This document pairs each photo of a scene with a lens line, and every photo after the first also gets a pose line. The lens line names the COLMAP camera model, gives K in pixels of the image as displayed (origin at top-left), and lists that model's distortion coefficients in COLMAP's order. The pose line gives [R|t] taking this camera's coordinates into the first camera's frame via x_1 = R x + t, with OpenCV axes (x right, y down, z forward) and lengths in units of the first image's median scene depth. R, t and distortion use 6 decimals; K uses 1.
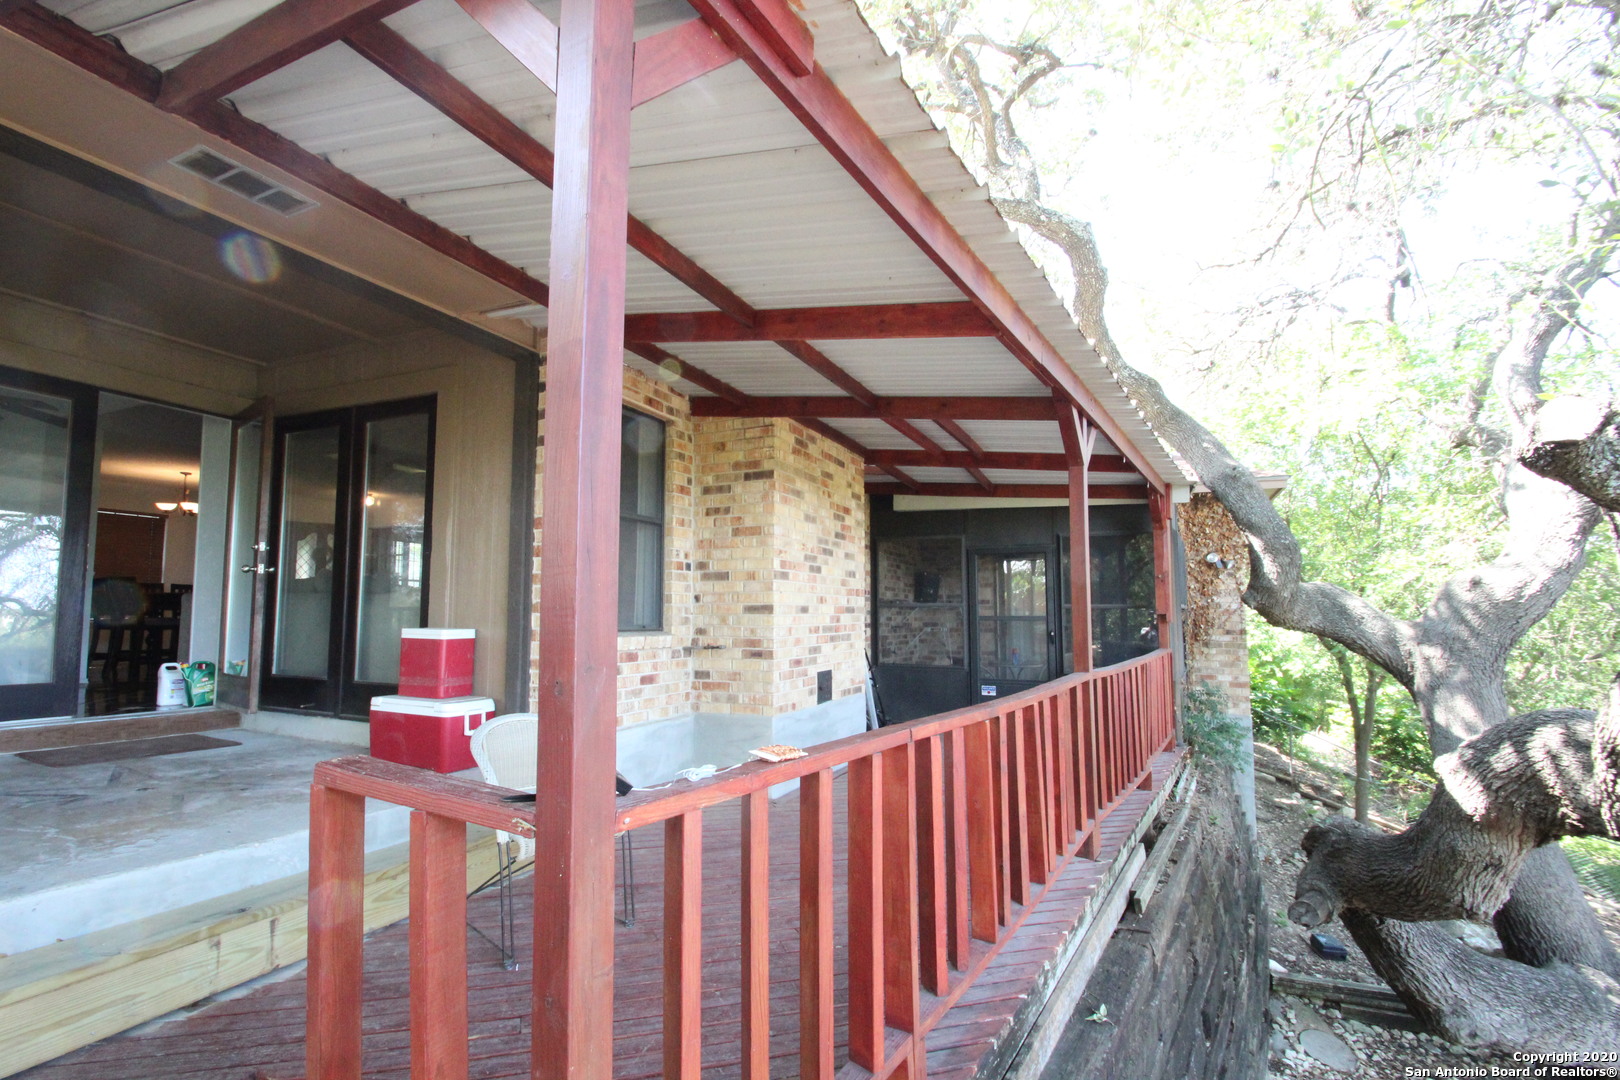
lens RADIAL K [[757.4, 0, 795.2], [0, 757.4, 557.6], [0, 0, 1]] dist [0.012847, -0.016114]
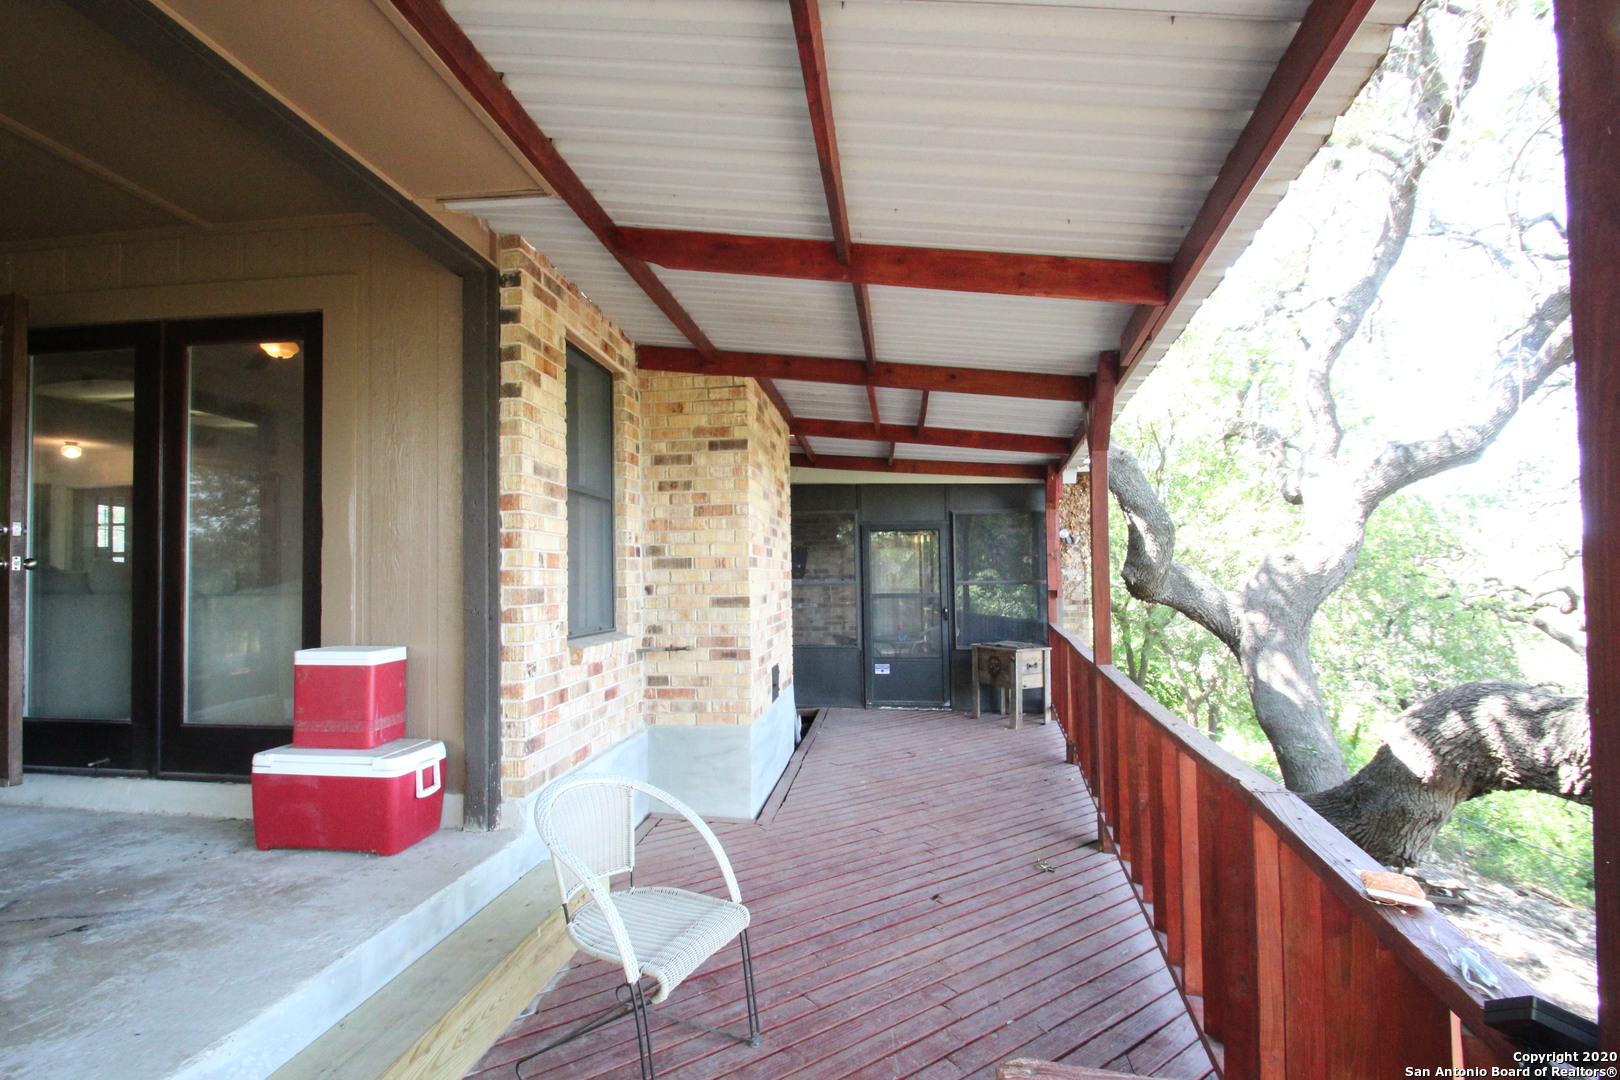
lens RADIAL K [[779.4, 0, 878.9], [0, 779.4, 566.4], [0, 0, 1]] dist [0.019233, -0.018928]
pose [[0.952285, -0.007801, 0.305110, -0.156307], [-0.006806, 0.998882, 0.046779, -0.014523], [-0.305134, -0.046624, 0.951168, 0.110081]]
